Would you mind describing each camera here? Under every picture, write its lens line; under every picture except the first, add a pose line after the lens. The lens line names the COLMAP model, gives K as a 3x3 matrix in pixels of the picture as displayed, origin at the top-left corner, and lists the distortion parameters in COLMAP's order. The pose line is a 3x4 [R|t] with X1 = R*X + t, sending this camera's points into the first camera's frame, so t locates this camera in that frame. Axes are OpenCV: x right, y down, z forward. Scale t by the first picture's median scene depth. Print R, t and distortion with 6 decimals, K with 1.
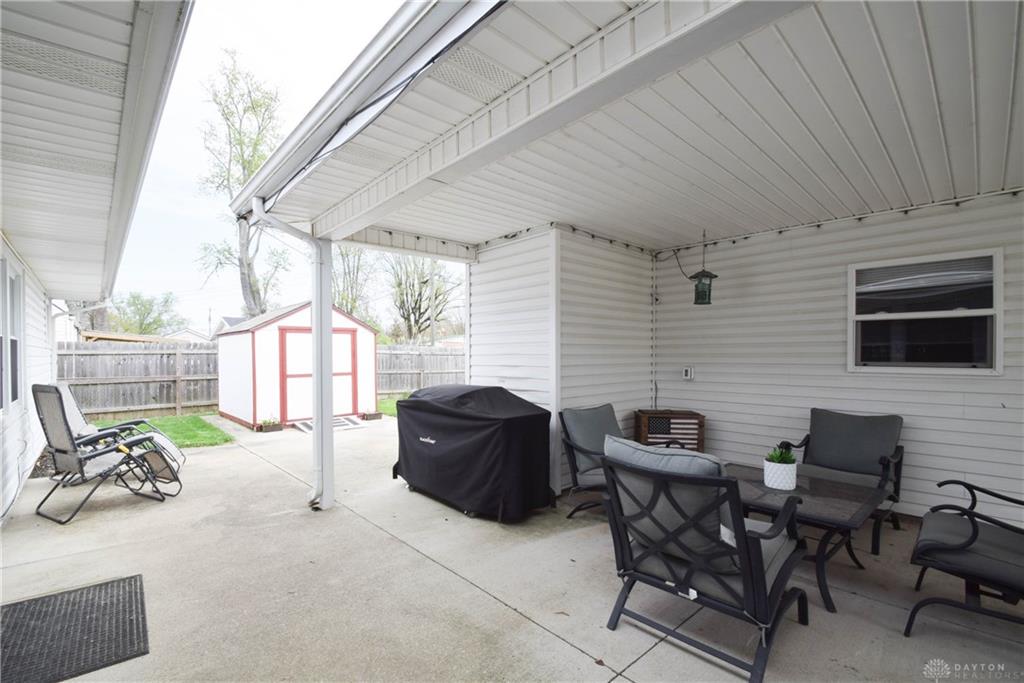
lens RADIAL K [[451.1, 0, 502.0], [0, 451.1, 357.2], [0, 0, 1]] dist [0.010569, -0.016254]
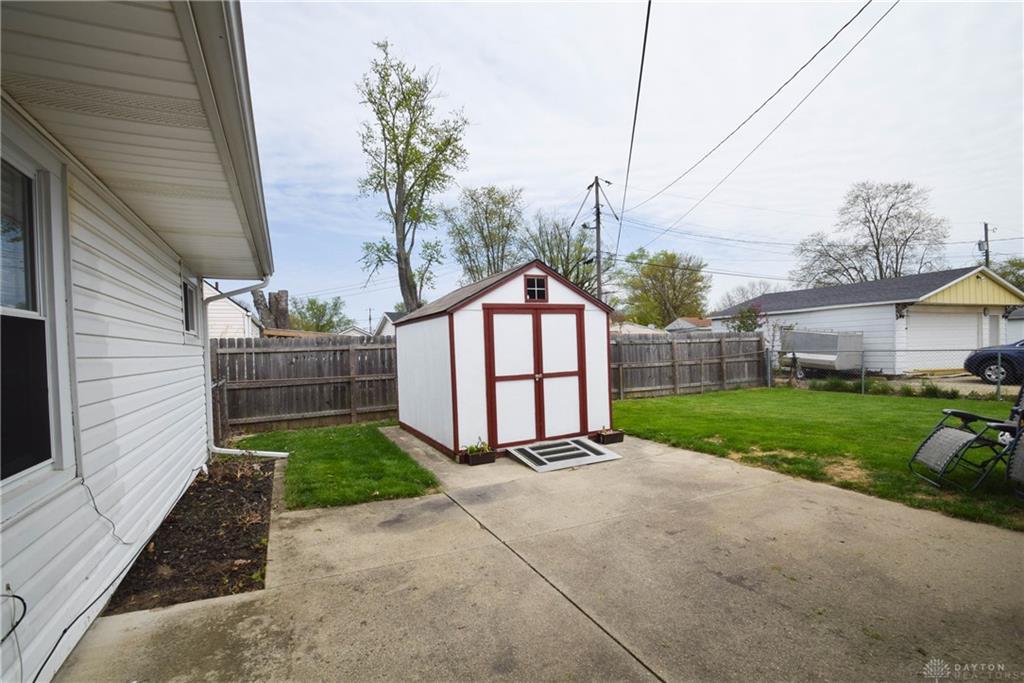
lens RADIAL K [[447.9, 0, 491.5], [0, 447.9, 355.3], [0, 0, 1]] dist [0.019112, 0.000019]
pose [[0.952954, -0.017665, -0.302600, -0.242874], [0.021915, 0.999703, 0.010653, 0.000077], [0.302322, -0.016783, 0.953058, 0.317589]]
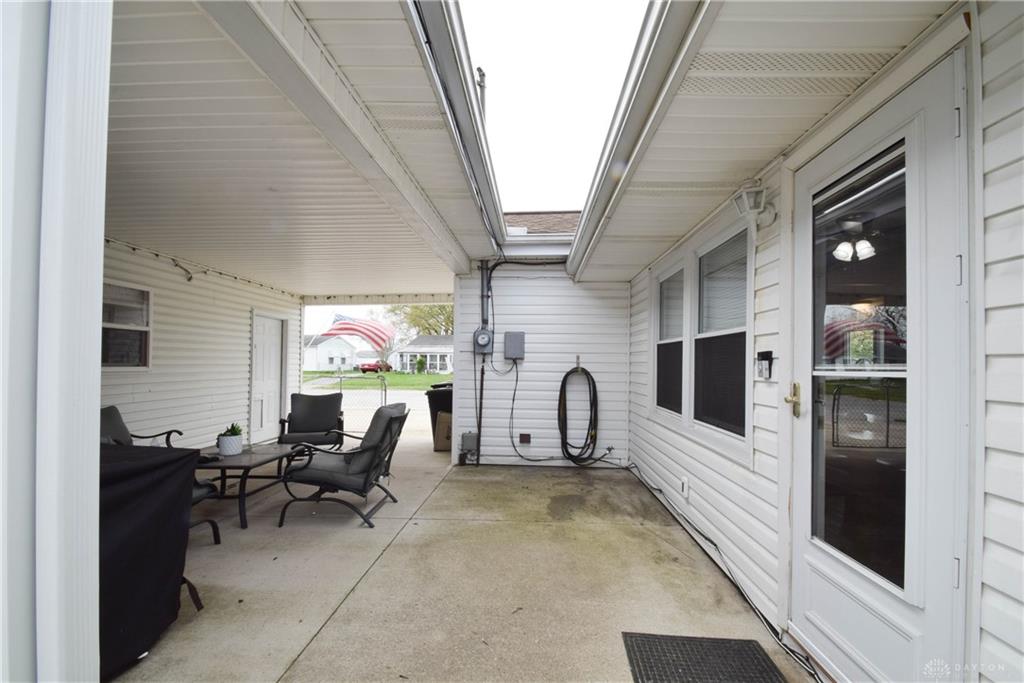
lens RADIAL K [[451.1, 0, 502.0], [0, 451.1, 357.2], [0, 0, 1]] dist [0.010569, -0.016254]
pose [[-0.692322, 0.004912, 0.721572, -0.271200], [-0.004353, 0.999930, -0.010983, 0.001720], [-0.721576, -0.010744, -0.692252, 0.388902]]
